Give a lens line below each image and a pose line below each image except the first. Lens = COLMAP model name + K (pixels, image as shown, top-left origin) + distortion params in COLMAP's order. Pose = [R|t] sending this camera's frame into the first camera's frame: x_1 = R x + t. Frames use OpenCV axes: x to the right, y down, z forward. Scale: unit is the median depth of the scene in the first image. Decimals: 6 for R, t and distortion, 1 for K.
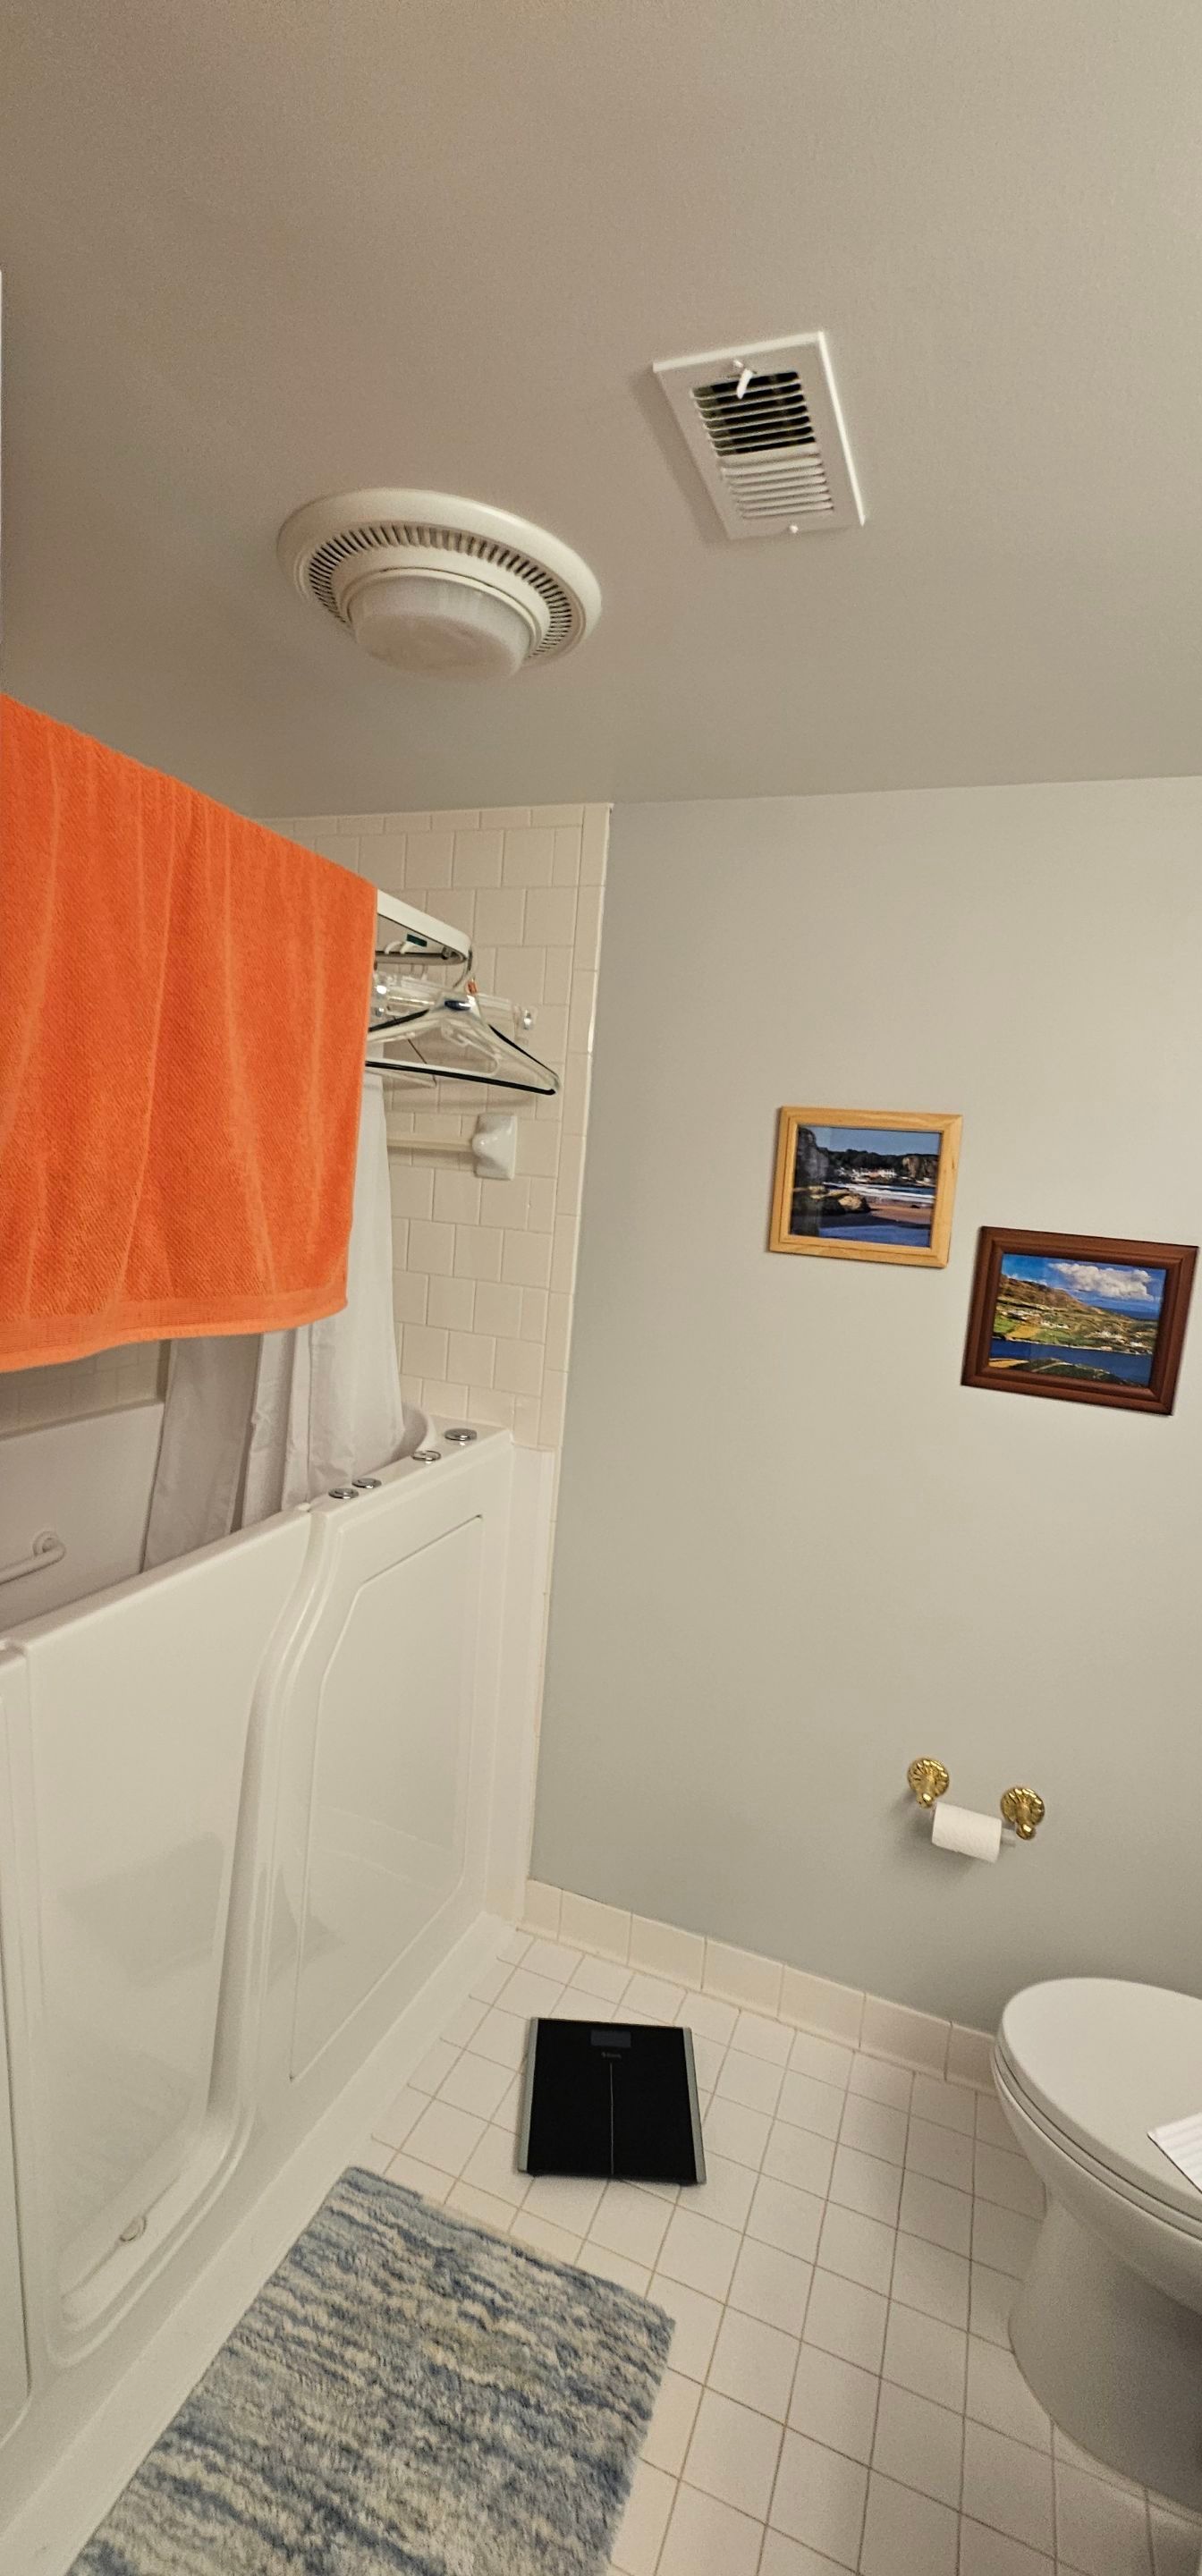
lens RADIAL K [[1038.1, 0, 590.9], [0, 1038.1, 1289.2], [0, 0, 1]] dist [-0.003168, -0.001328]
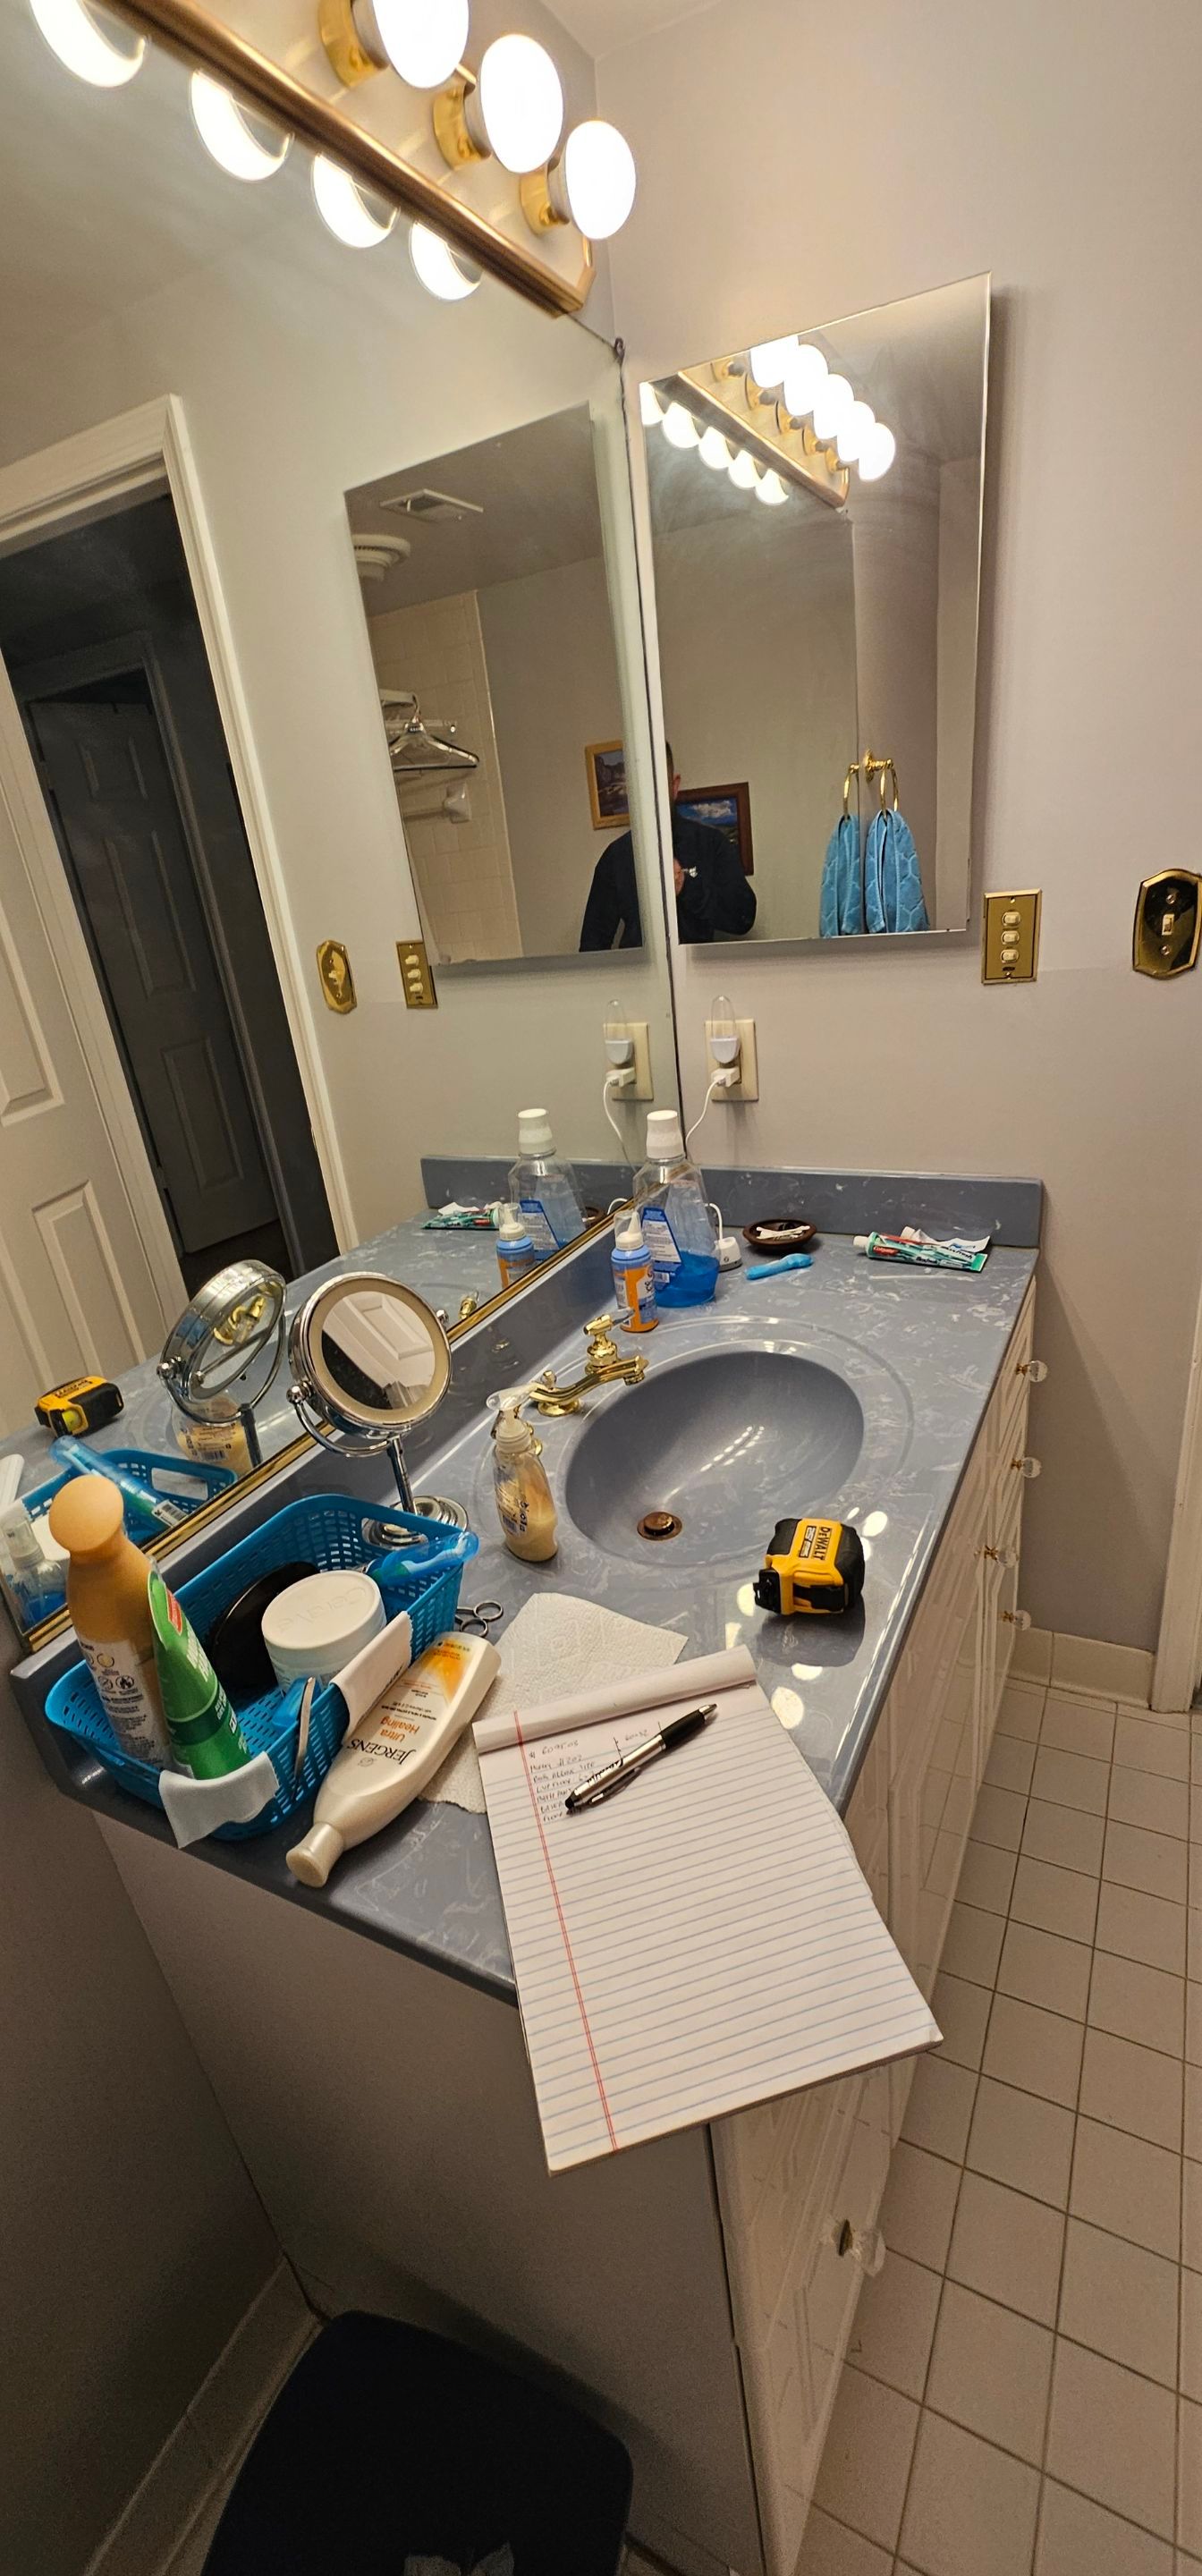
lens RADIAL K [[1038.1, 0, 610.8], [0, 1038.1, 1284.6], [0, 0, 1]] dist [-0.003168, -0.001328]
pose [[0.978754, -0.127069, -0.160915, 0.480786], [0.165825, 0.952149, 0.256738, 0.330777], [0.120591, -0.277967, 0.952991, -1.298042]]
